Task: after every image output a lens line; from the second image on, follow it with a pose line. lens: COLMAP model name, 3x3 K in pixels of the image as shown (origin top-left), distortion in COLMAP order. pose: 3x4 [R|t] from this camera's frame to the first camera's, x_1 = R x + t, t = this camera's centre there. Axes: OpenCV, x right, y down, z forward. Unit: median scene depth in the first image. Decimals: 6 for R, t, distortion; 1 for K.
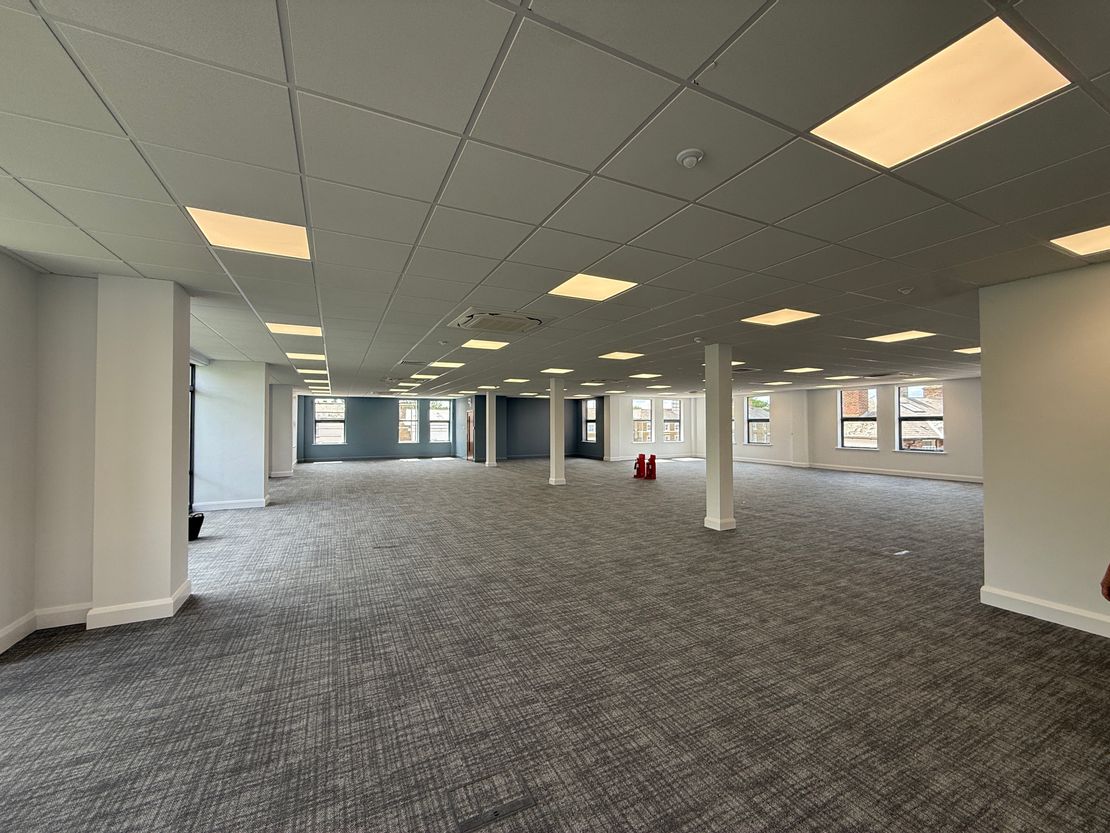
lens RADIAL K [[439.3, 0, 555.0], [0, 439.3, 416.5], [0, 0, 1]] dist [0.000606, 0.000205]
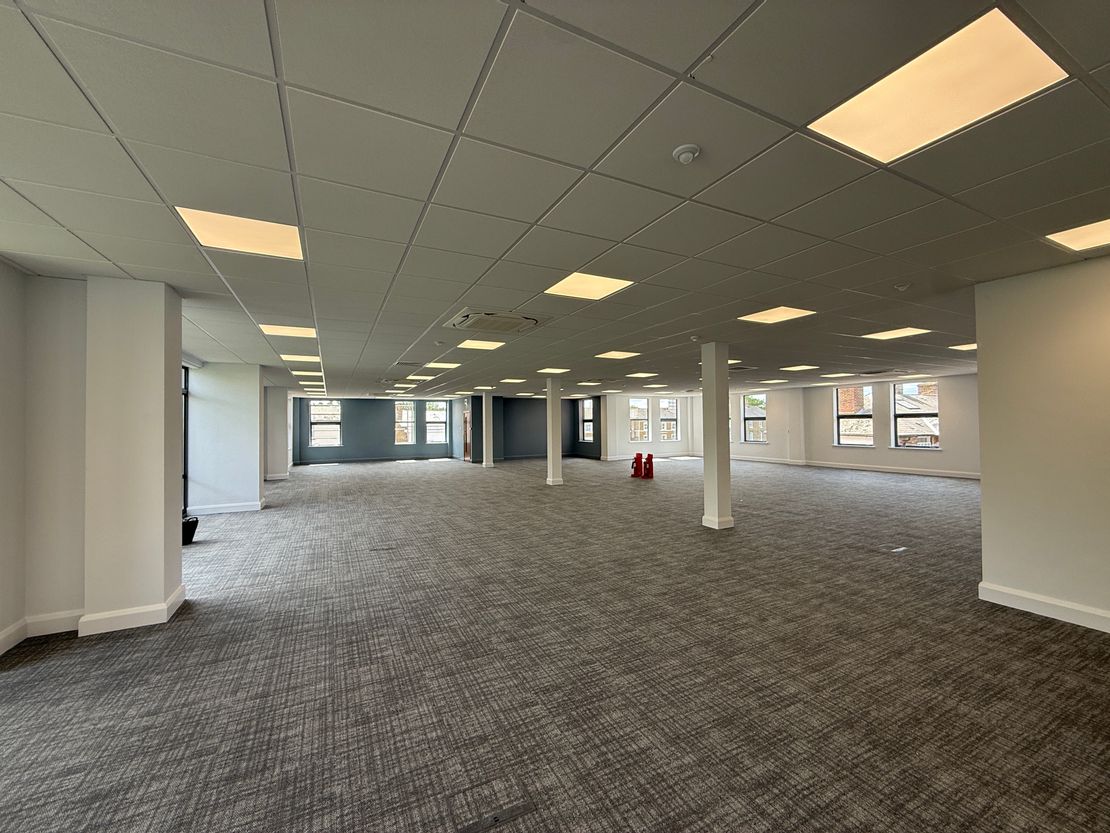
lens RADIAL K [[439.3, 0, 555.0], [0, 439.3, 416.5], [0, 0, 1]] dist [0.000606, 0.000205]
pose [[0.999935, -0.008664, 0.007350, -0.000450], [0.008664, 0.999962, -0.000007, 0.000402], [-0.007350, 0.000071, 0.999973, 0.006428]]
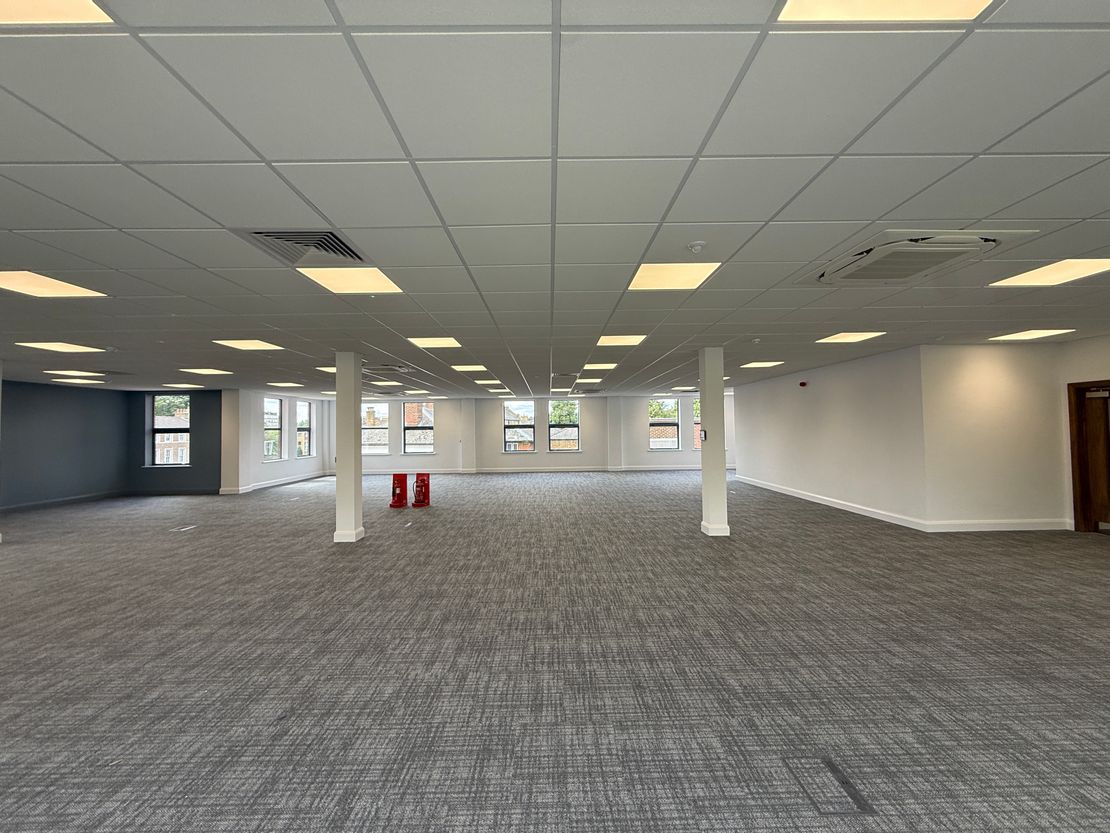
lens RADIAL K [[439.3, 0, 555.0], [0, 439.3, 416.5], [0, 0, 1]] dist [0.000606, 0.000205]
pose [[0.439303, 0.020559, 0.898104, -1.253808], [-0.001133, 0.999750, -0.022332, 0.022894], [-0.898338, 0.008793, 0.439217, 1.641314]]
